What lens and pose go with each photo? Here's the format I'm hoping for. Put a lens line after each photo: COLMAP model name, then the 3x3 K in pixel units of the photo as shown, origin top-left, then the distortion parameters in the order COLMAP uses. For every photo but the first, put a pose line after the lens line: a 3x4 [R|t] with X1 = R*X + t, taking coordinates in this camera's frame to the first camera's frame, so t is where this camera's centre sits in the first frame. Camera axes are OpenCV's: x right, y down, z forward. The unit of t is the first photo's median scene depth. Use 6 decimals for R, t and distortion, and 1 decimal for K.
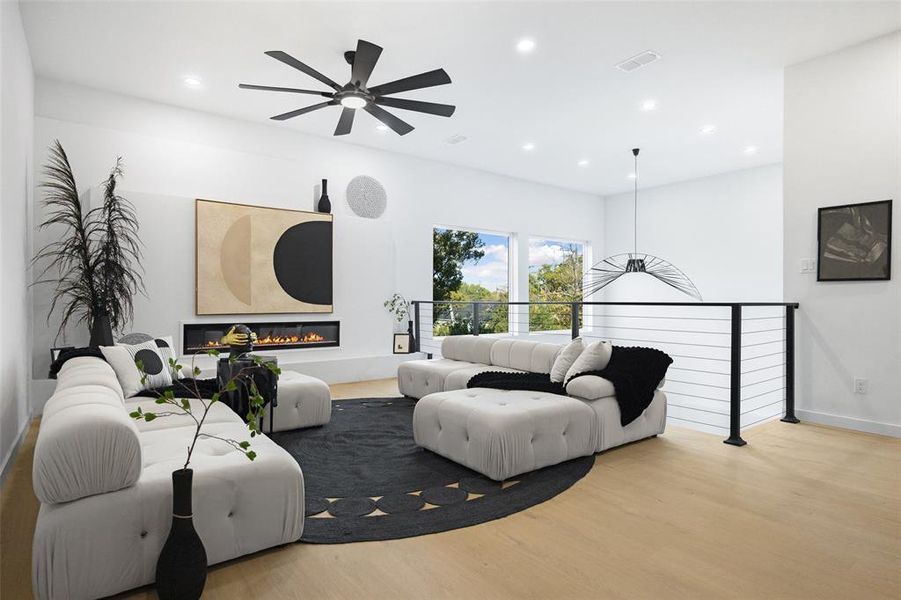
lens RADIAL K [[464.1, 0, 452.0], [0, 464.1, 315.1], [0, 0, 1]] dist [0.002099, 0.000164]
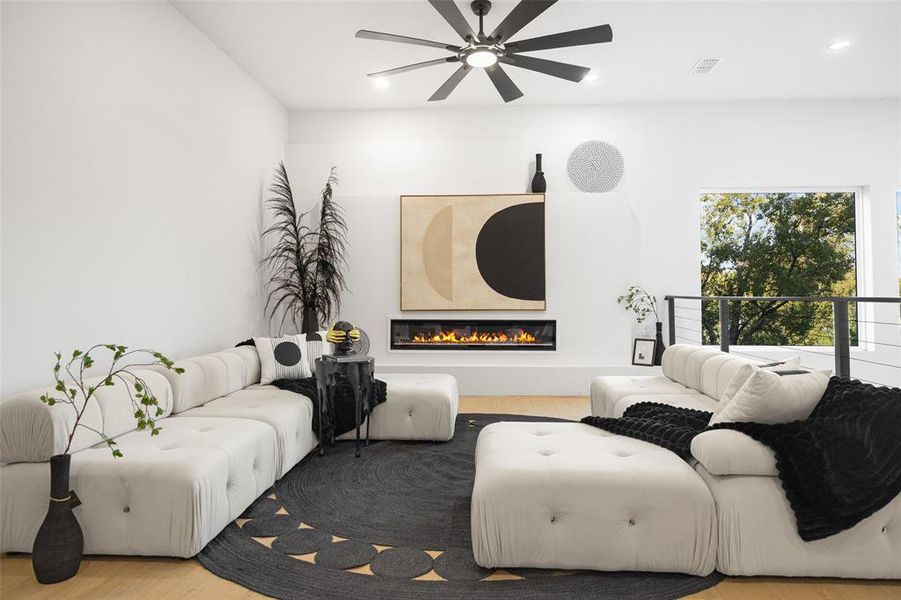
lens RADIAL K [[530.7, 0, 451.1], [0, 530.7, 297.1], [0, 0, 1]] dist [-0.002739, -0.000841]
pose [[0.775879, -0.000918, -0.630881, 0.248433], [-0.016533, 0.999626, -0.021788, -0.005562], [0.630665, 0.027335, 0.775574, 0.169118]]
